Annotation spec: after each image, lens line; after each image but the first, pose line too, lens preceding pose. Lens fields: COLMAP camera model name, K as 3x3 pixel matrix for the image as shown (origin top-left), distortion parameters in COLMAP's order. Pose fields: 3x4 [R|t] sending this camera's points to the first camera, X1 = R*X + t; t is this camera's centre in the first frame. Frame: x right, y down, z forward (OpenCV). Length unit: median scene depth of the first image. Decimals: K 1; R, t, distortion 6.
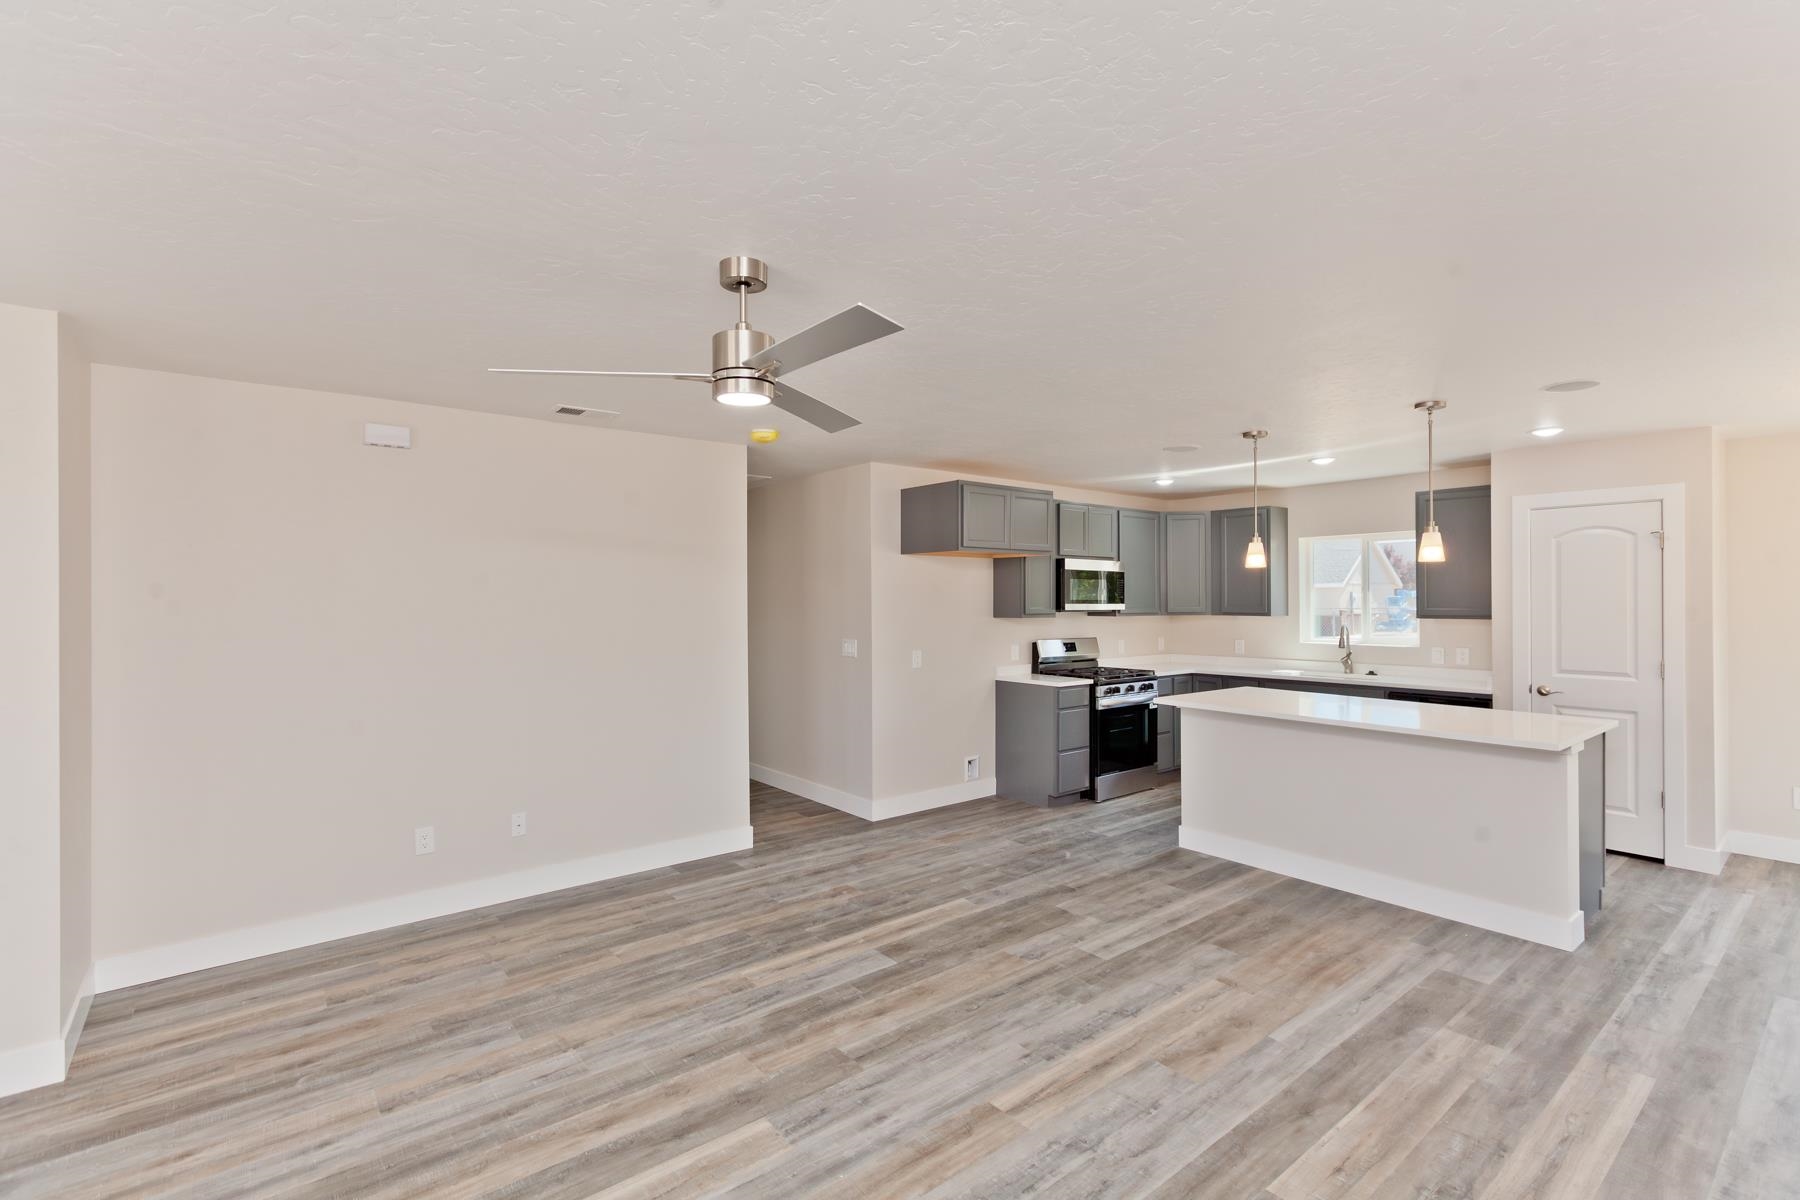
lens RADIAL K [[817.5, 0, 894.5], [0, 817.5, 600.4], [0, 0, 1]] dist [0.002460, -0.001285]
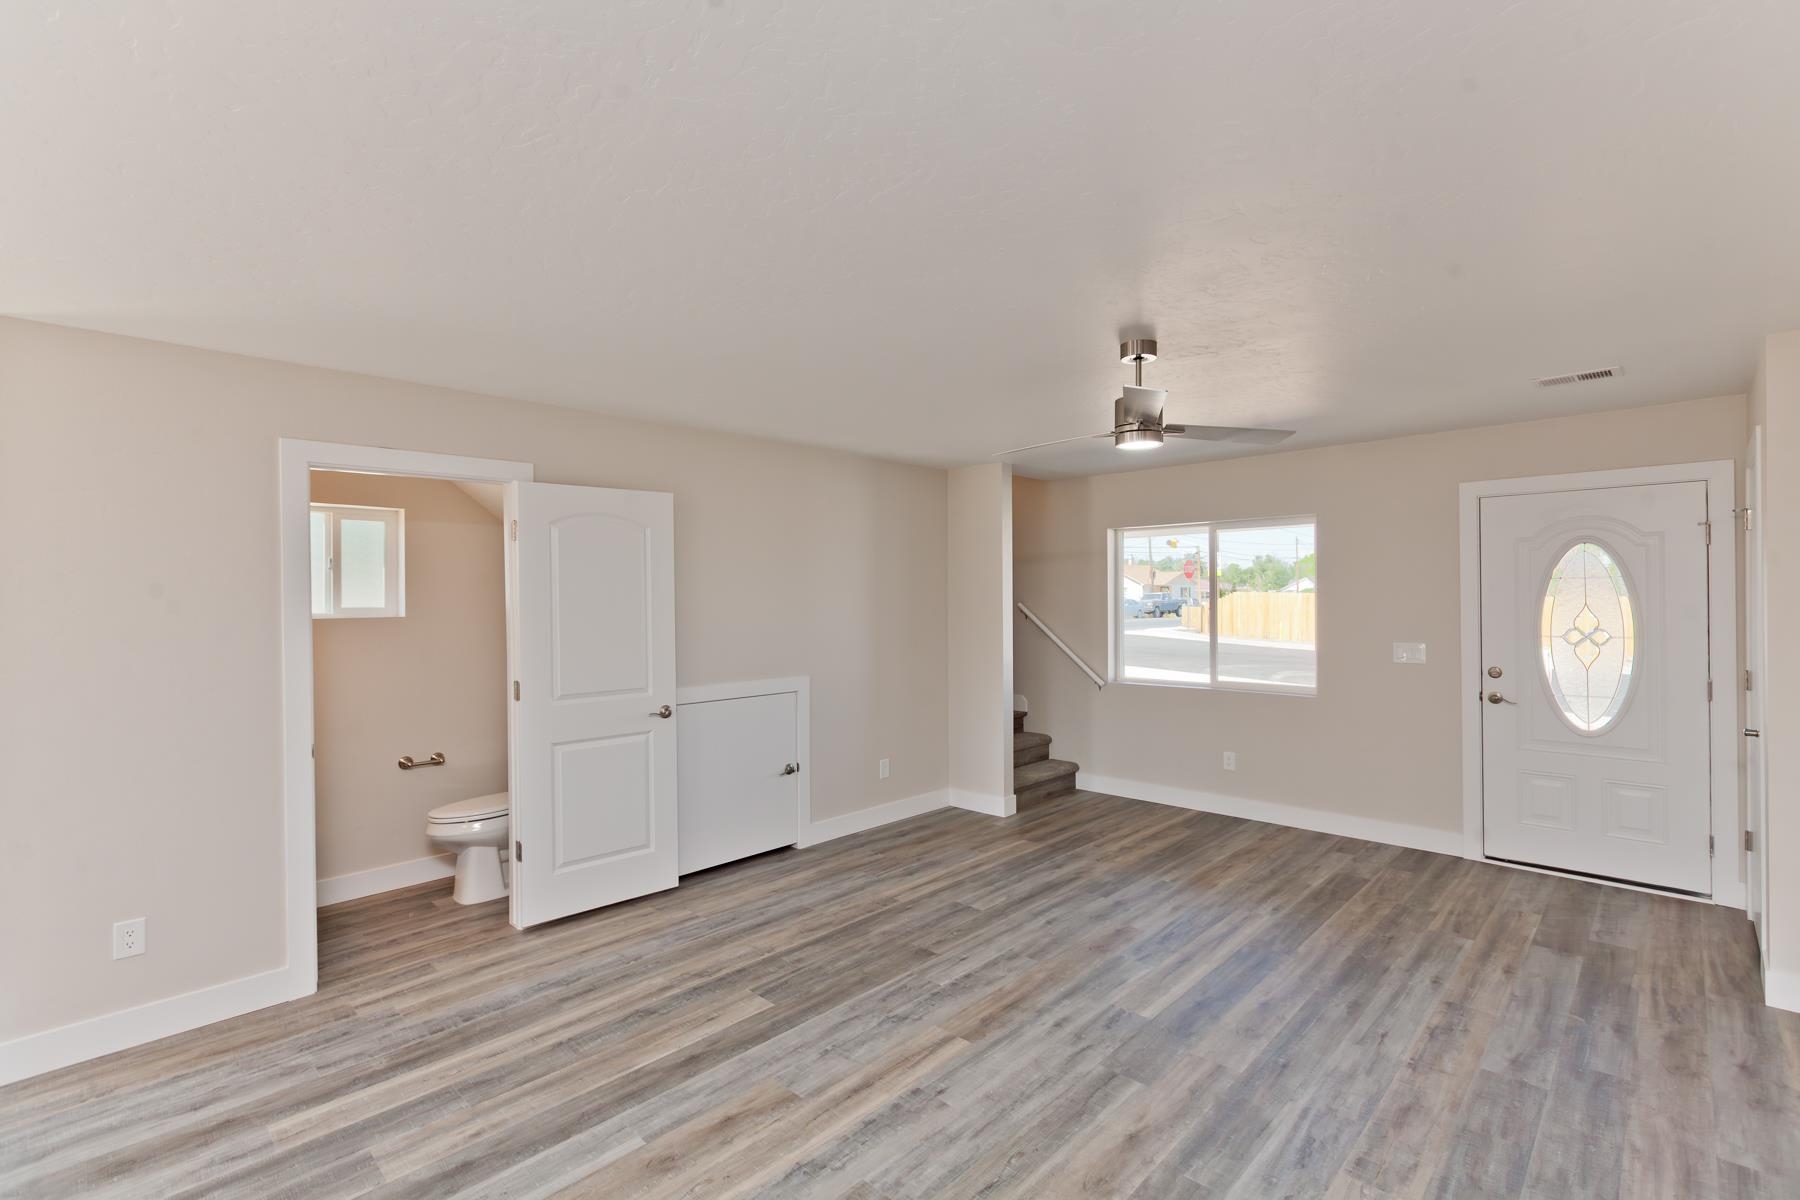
lens RADIAL K [[817.5, 0, 898.1], [0, 817.5, 598.1], [0, 0, 1]] dist [0.002460, -0.001285]
pose [[-0.991464, 0.013280, -0.129706, 0.335134], [0.013121, 0.999912, 0.002081, -0.001799], [0.129722, 0.000362, -0.991550, 1.990432]]
